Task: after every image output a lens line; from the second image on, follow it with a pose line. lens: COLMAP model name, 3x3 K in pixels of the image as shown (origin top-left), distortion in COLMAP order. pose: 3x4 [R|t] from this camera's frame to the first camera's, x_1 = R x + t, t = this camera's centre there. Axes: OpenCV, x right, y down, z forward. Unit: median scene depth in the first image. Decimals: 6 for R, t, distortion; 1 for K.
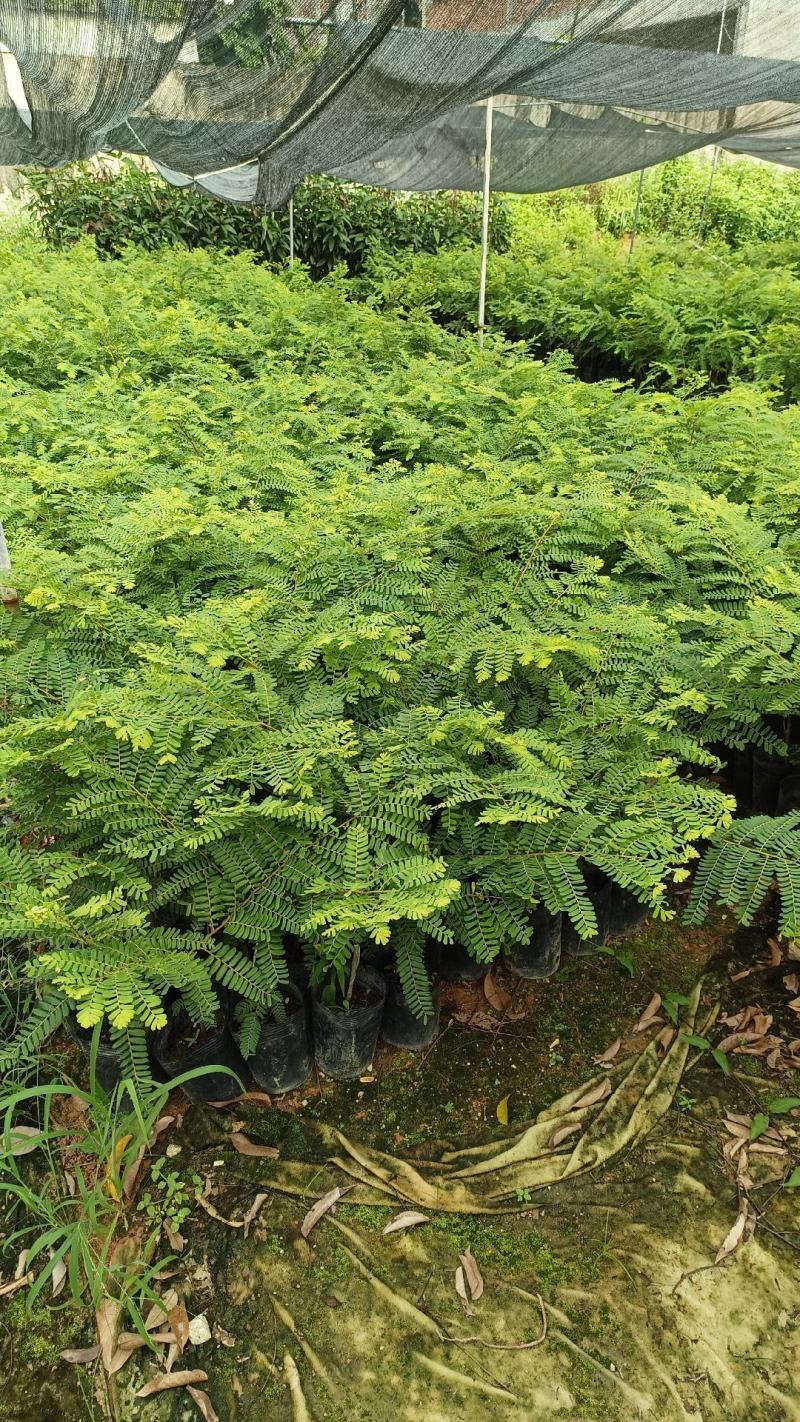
lens RADIAL K [[940.1, 0, 376.1], [0, 940.1, 711.0], [0, 0, 1]] dist [0.065459, -0.018390]
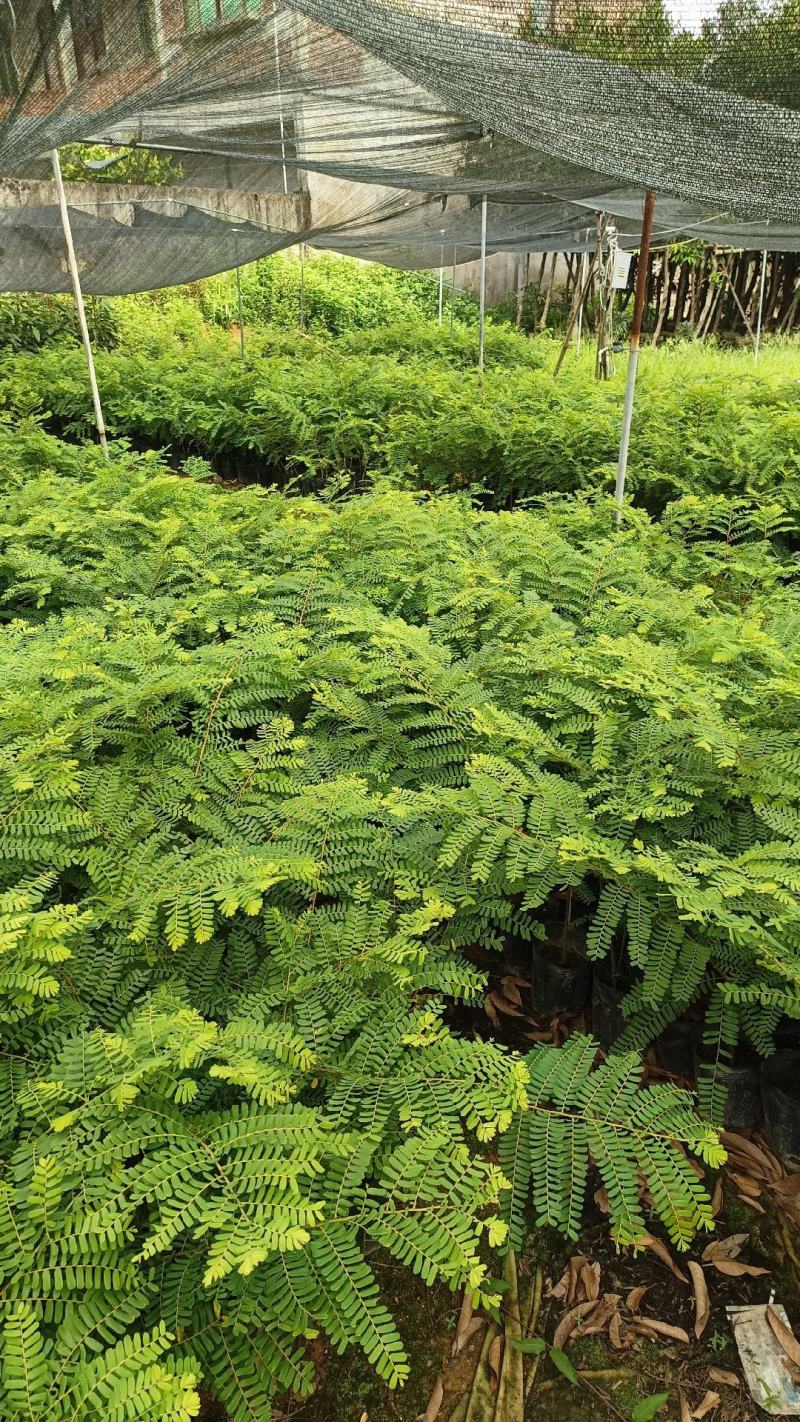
lens RADIAL K [[940.1, 0, 376.1], [0, 940.1, 711.0], [0, 0, 1]] dist [0.065459, -0.018390]
pose [[0.931892, -0.176154, 0.317091, 0.025025], [0.198456, 0.979326, -0.039192, -0.071595], [-0.303631, 0.099451, 0.947585, 0.100766]]
